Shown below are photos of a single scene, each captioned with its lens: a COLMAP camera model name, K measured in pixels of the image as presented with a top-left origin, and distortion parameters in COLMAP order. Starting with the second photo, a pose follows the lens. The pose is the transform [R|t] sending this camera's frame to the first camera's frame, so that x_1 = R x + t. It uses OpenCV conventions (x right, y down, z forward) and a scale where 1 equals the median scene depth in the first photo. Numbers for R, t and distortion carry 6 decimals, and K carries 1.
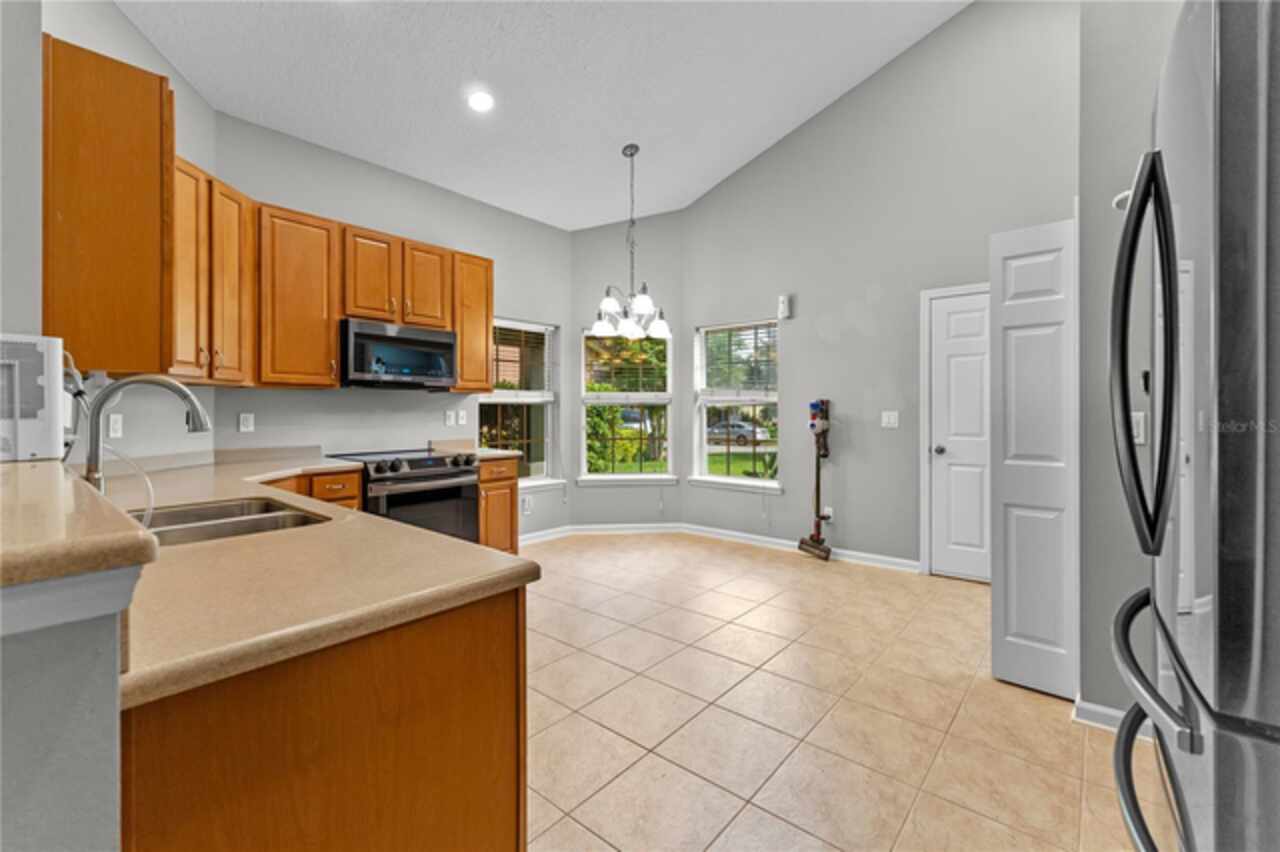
lens RADIAL K [[544.5, 0, 652.7], [0, 544.5, 409.5], [0, 0, 1]] dist [-0.000294, -0.000206]
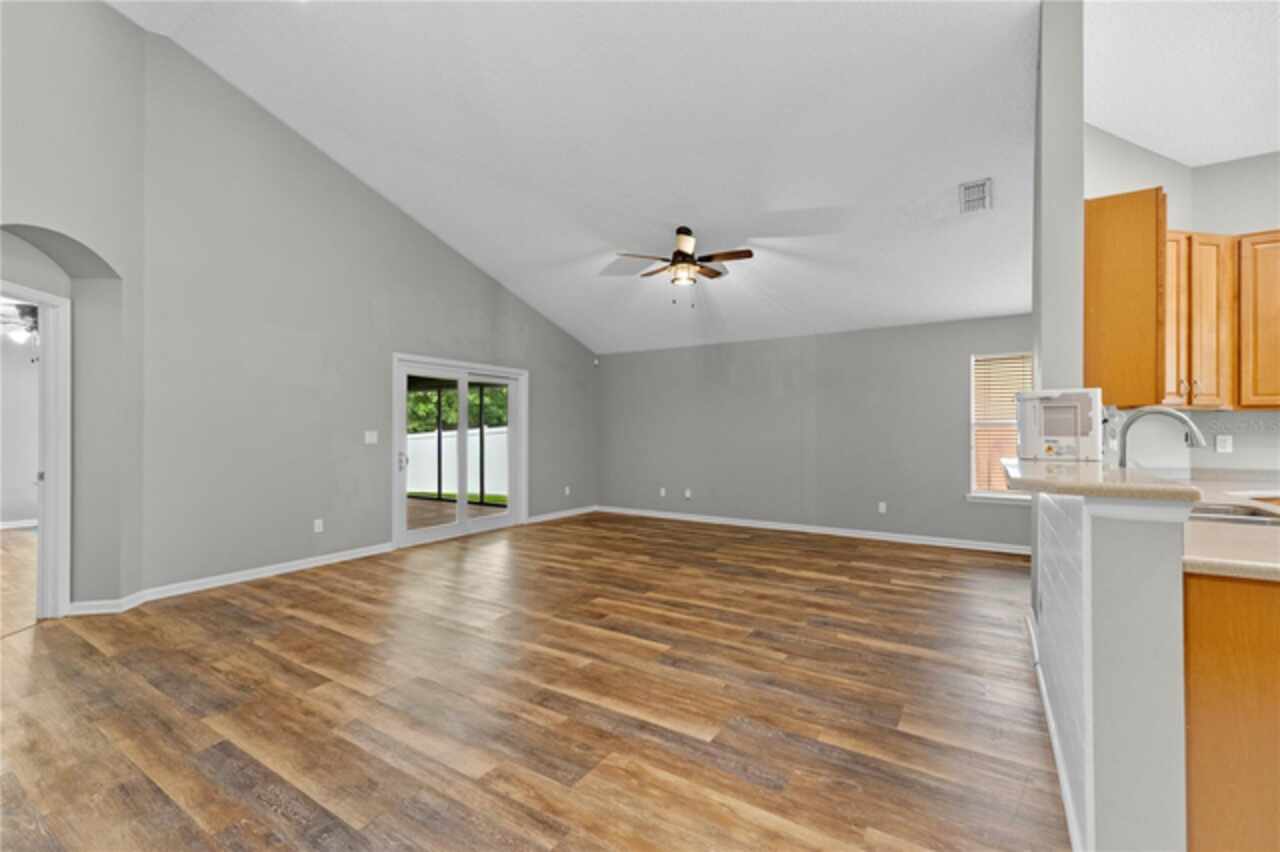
lens RADIAL K [[539.8, 0, 643.2], [0, 539.8, 429.2], [0, 0, 1]] dist [0.000673, -0.000436]
pose [[0.122636, -0.003512, -0.992445, 0.148085], [-0.001387, 0.999992, -0.003710, 0.000891], [0.992451, 0.001832, 0.122631, -0.233397]]
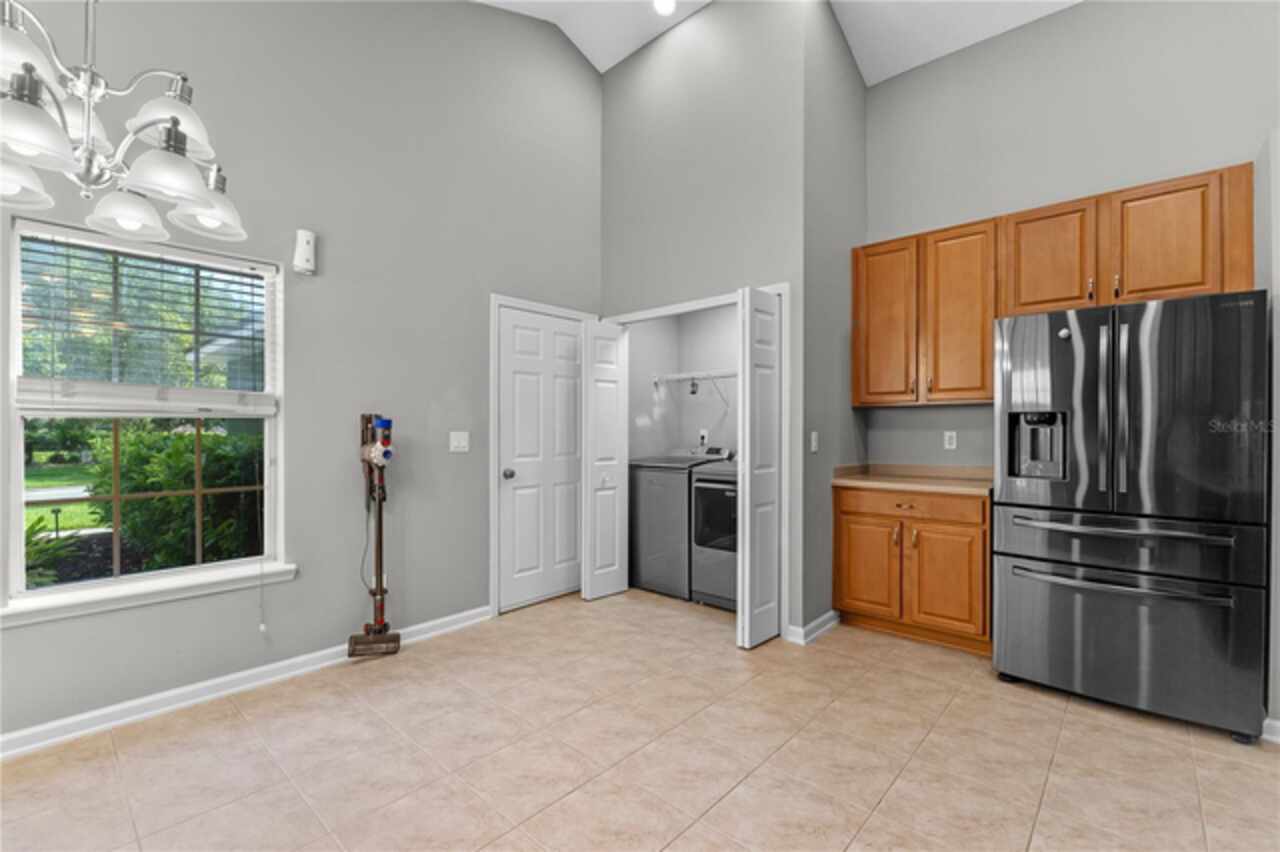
lens RADIAL K [[568.5, 0, 640.0], [0, 568.5, 426.0], [0, 0, 1]] dist [-0.000650, -0.000444]
pose [[0.044655, 0.006453, 0.998982, -0.438383], [-0.002195, 0.999977, -0.006361, -0.000094], [-0.999000, -0.001909, 0.044669, 0.784795]]
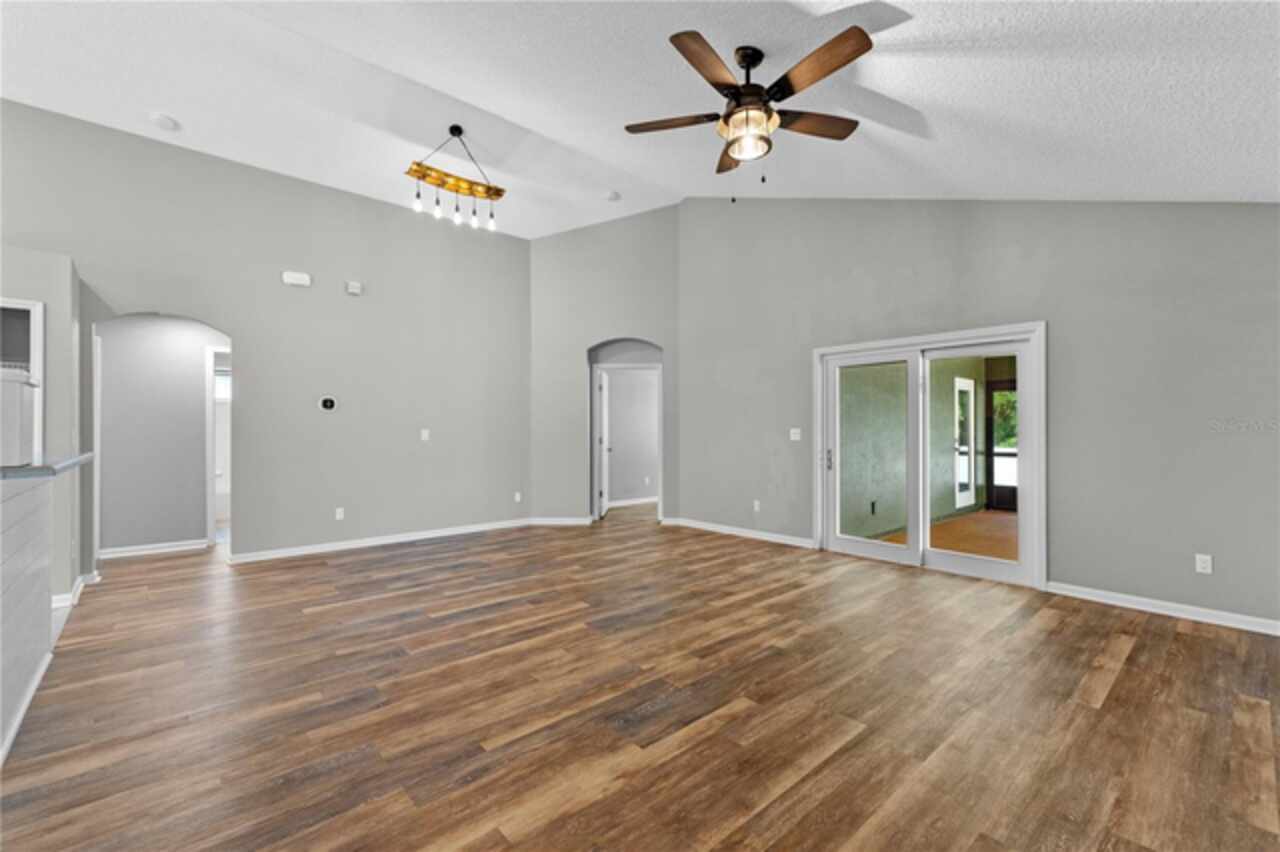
lens RADIAL K [[541.3, 0, 648.6], [0, 541.3, 420.5], [0, 0, 1]] dist [0.001939, -0.000622]
pose [[-0.989851, 0.002887, 0.142081, -1.180816], [0.000722, 0.999883, -0.015289, 0.003070], [-0.142109, -0.015032, -0.989737, 0.798708]]
